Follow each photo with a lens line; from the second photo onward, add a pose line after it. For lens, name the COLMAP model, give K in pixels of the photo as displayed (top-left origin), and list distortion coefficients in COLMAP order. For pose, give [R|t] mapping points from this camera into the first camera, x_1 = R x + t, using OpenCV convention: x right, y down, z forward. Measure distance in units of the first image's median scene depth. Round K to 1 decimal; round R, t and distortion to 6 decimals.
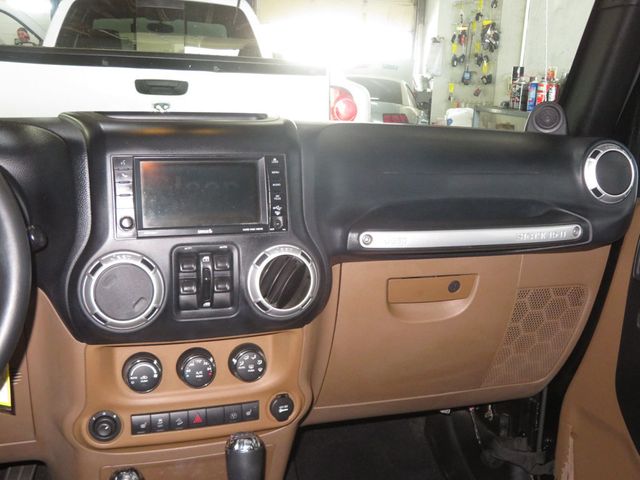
lens RADIAL K [[723.4, 0, 320.0], [0, 723.4, 240.0], [0, 0, 1]] dist [-0.001632, -0.007204]
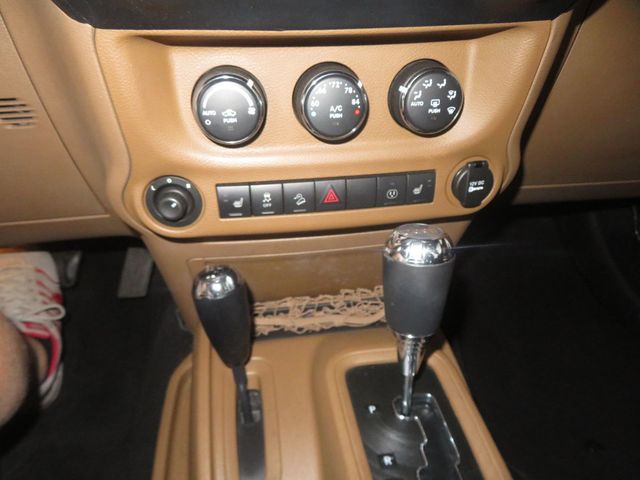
lens RADIAL K [[441.8, 0, 320.0], [0, 441.8, 240.0], [0, 0, 1]] dist [-0.049159, -0.000728]
pose [[0.984865, 0.064890, -0.160720, -0.120228], [-0.006009, 0.939499, 0.342498, 0.161529], [0.173221, -0.336348, 0.925670, 0.668856]]
